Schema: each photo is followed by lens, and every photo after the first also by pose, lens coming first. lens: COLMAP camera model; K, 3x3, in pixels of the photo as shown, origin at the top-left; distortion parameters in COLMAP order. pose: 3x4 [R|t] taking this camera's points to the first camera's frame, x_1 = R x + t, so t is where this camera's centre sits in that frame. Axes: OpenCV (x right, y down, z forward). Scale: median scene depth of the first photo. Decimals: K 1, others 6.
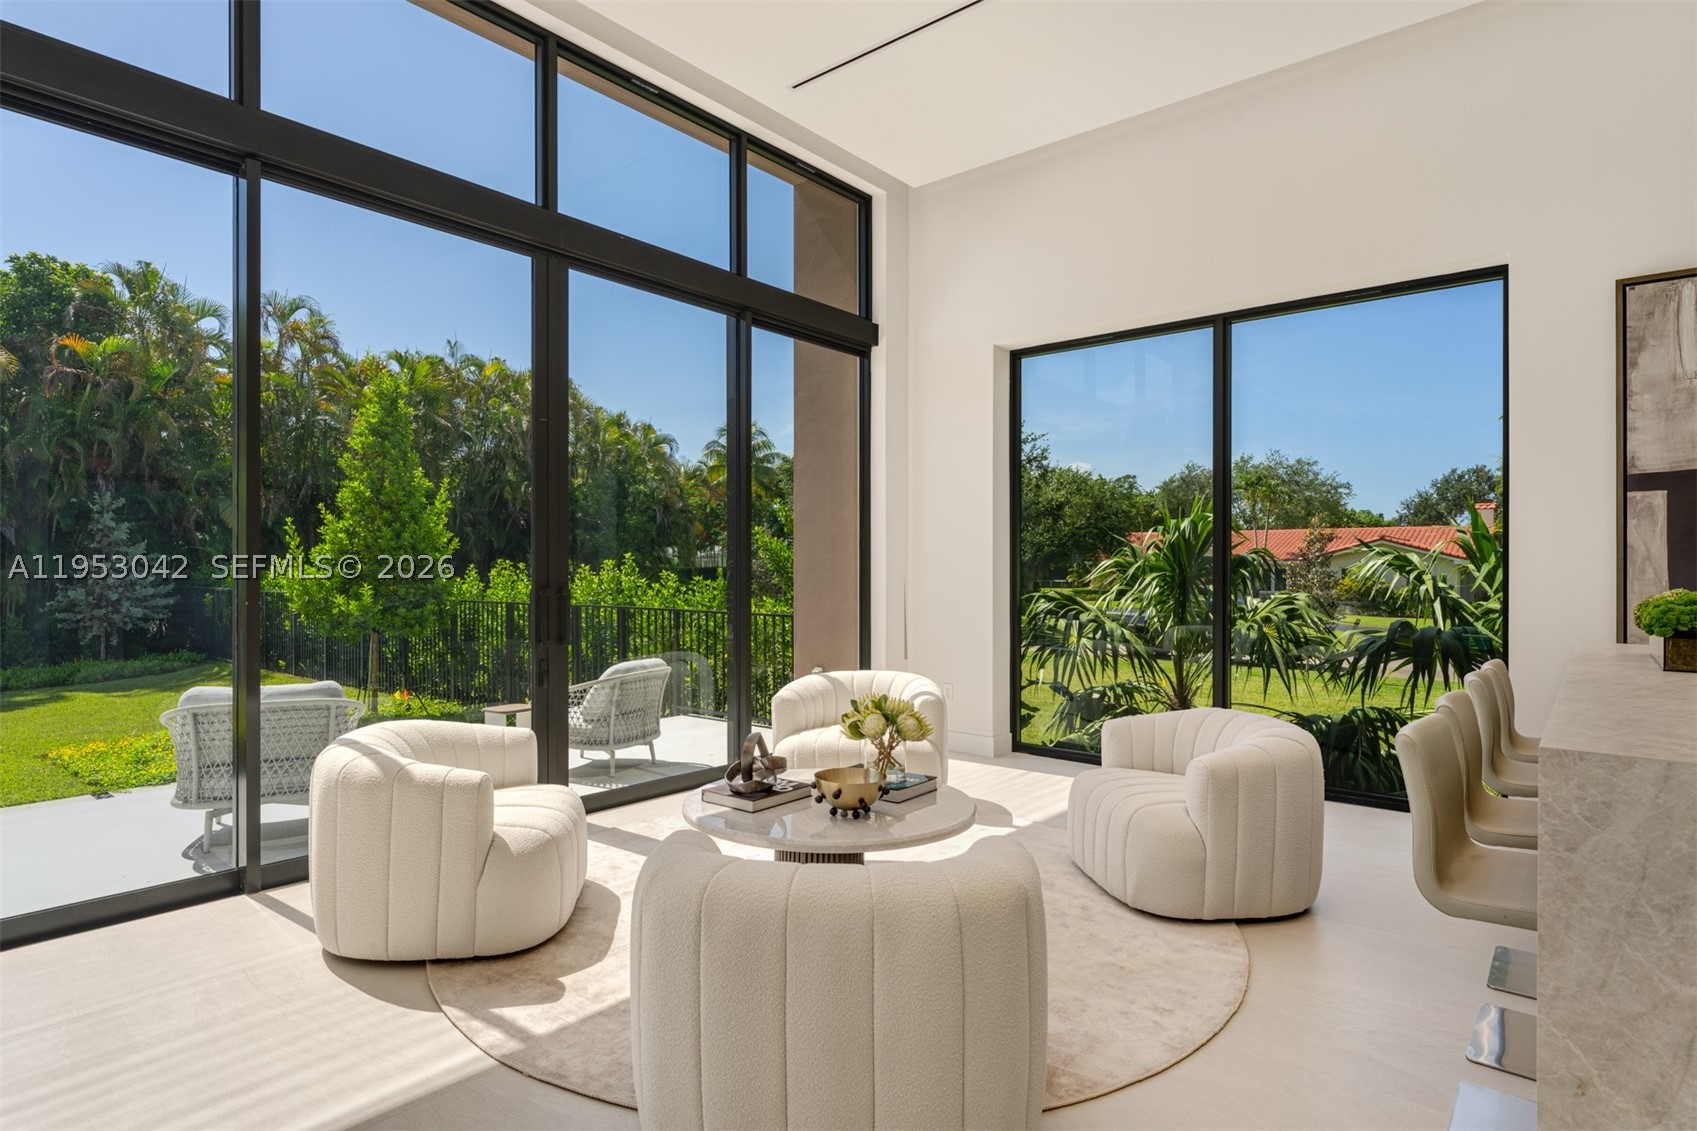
lens RADIAL K [[896.5, 0, 848.5], [0, 896.5, 565.5], [0, 0, 1]] dist [0.000248, 0.000219]
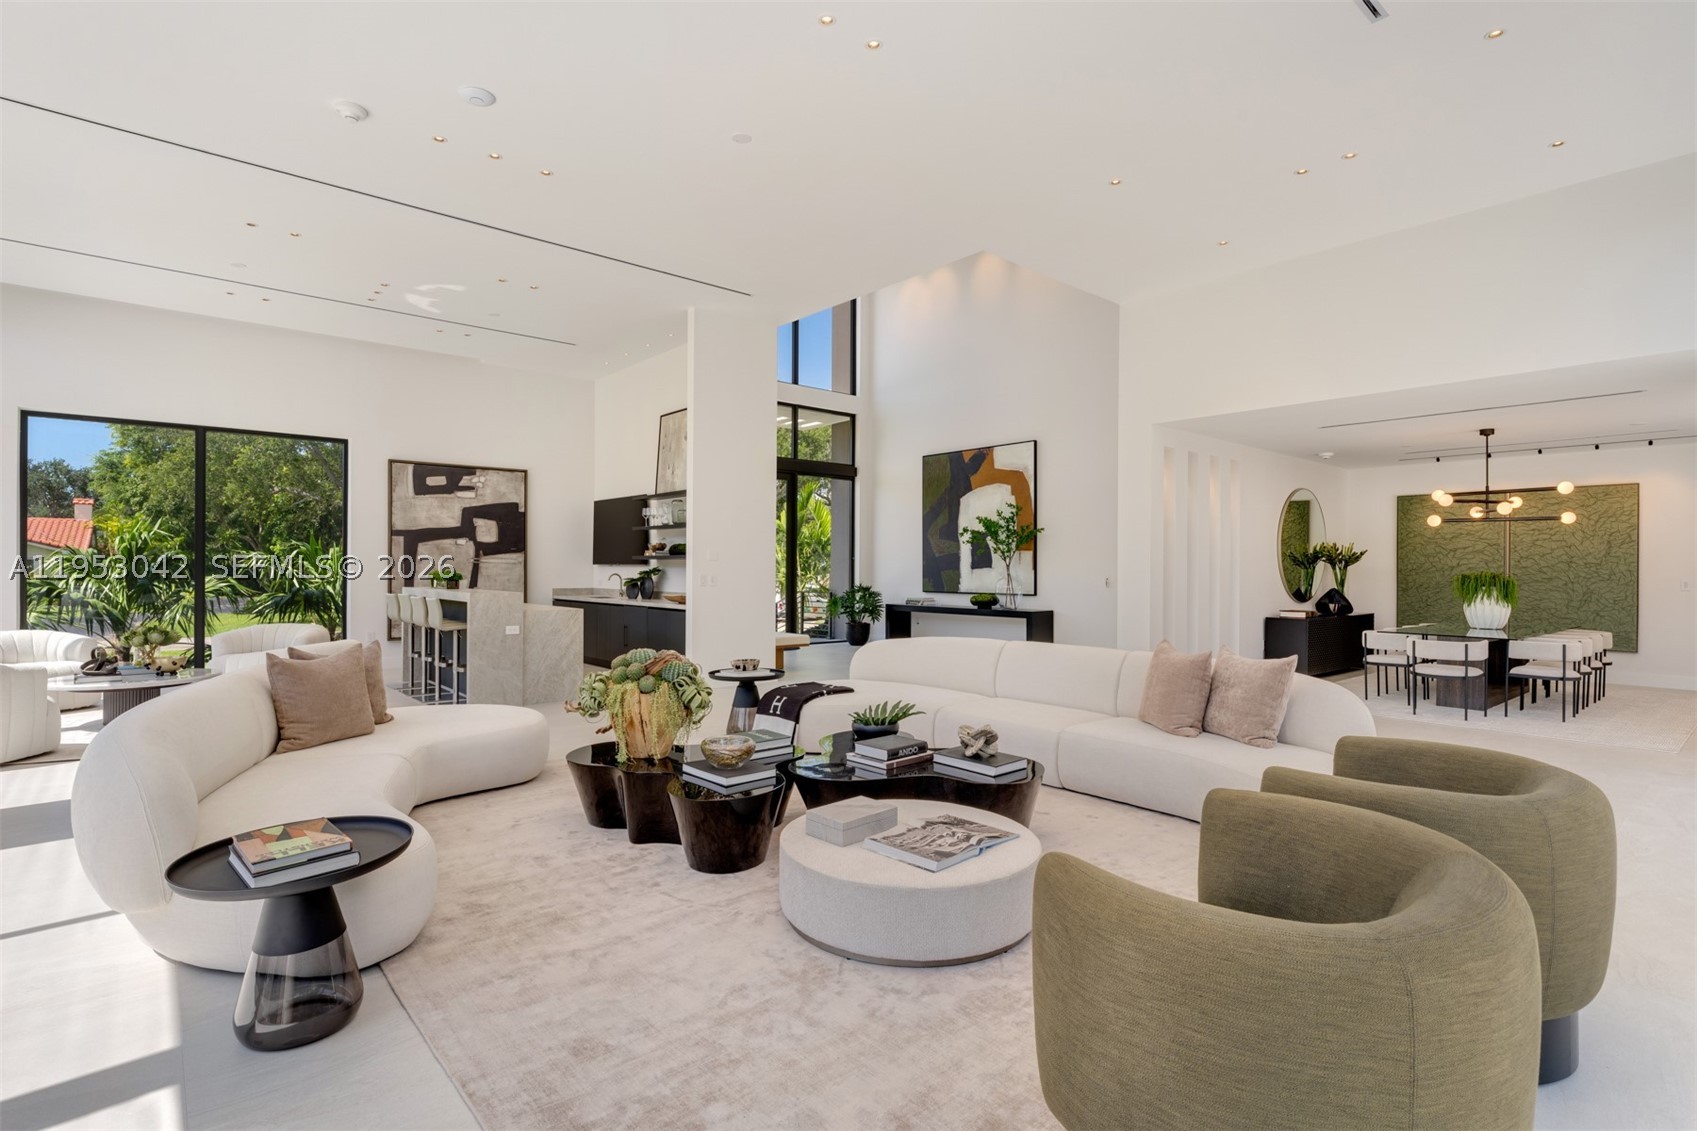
lens RADIAL K [[896.5, 0, 848.5], [0, 896.5, 565.5], [0, 0, 1]] dist [0.000248, 0.000219]
pose [[0.189756, -0.003868, 0.981824, -1.622374], [-0.006985, 0.999962, 0.005290, -0.015630], [-0.981806, -0.007862, 0.189721, -0.936170]]
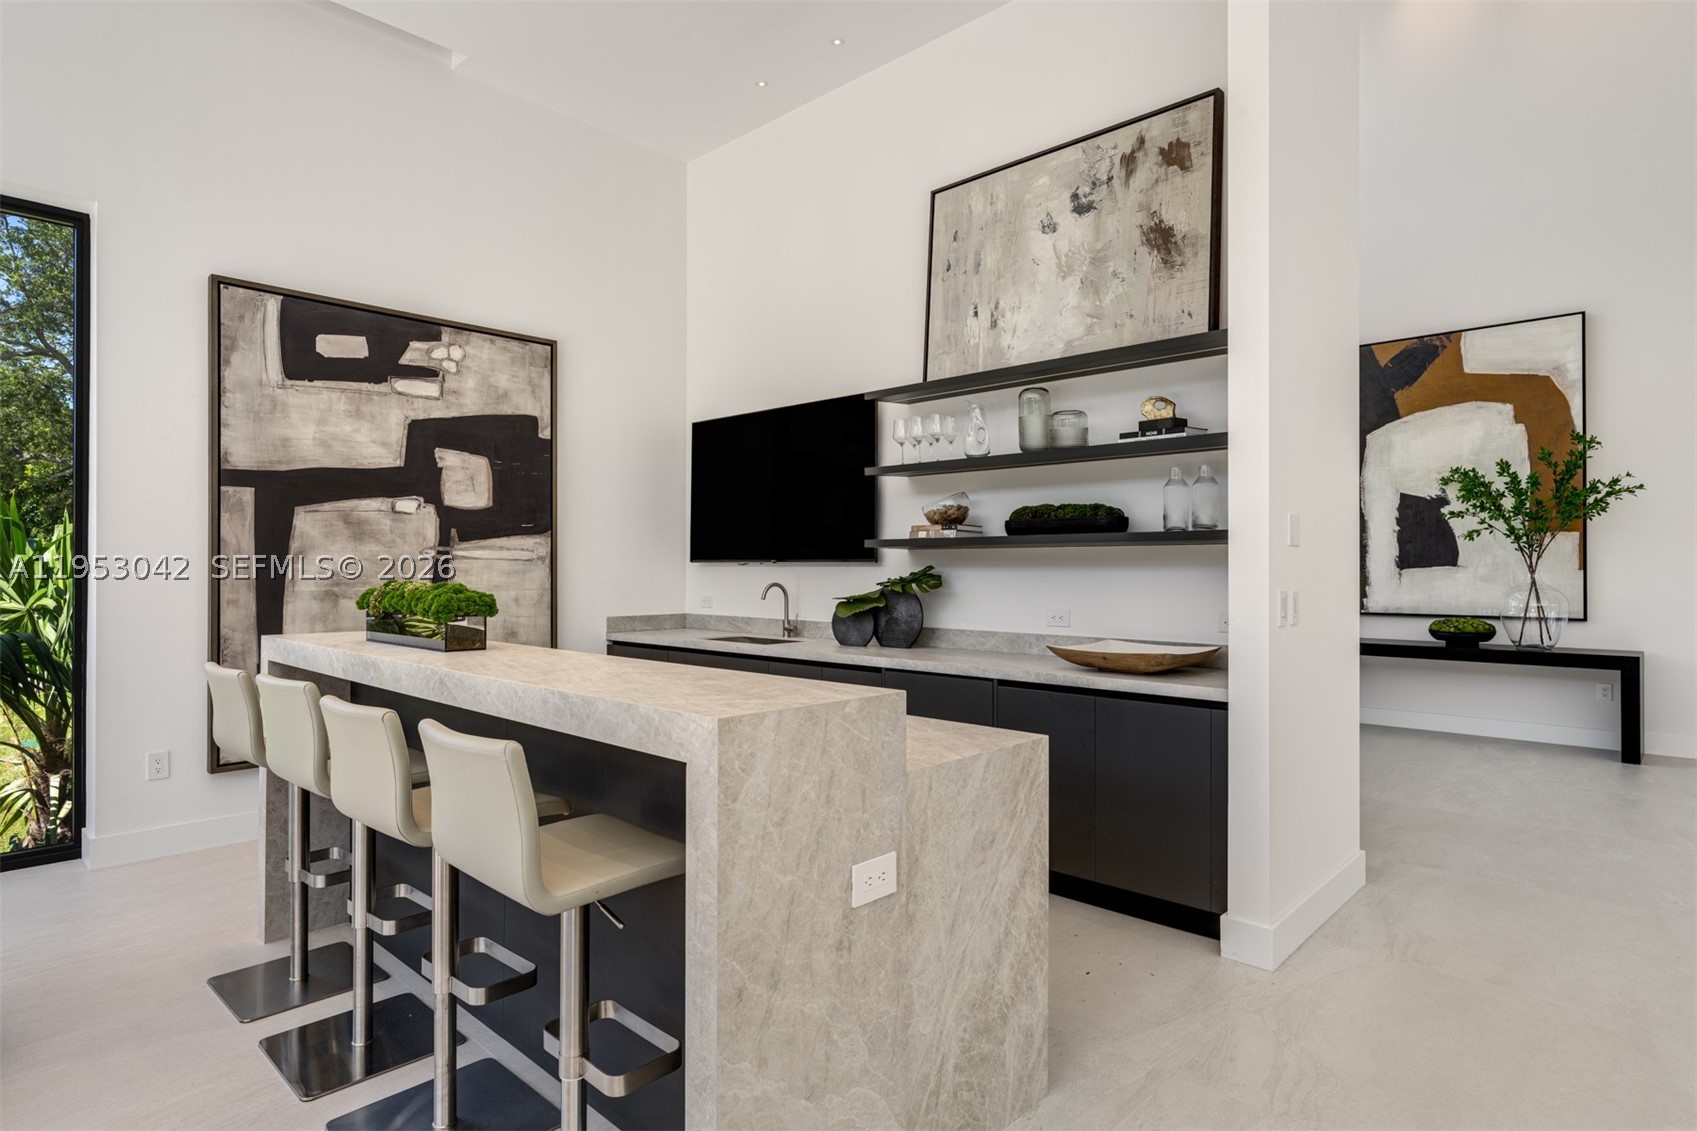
lens RADIAL K [[920.4, 0, 815.2], [0, 920.4, 562.9], [0, 0, 1]] dist [0.000095, 0.000412]
pose [[0.077142, -0.002234, 0.997018, -0.123343], [-0.003605, 0.999990, 0.002519, 0.000230], [-0.997014, -0.003788, 0.077133, 0.250084]]
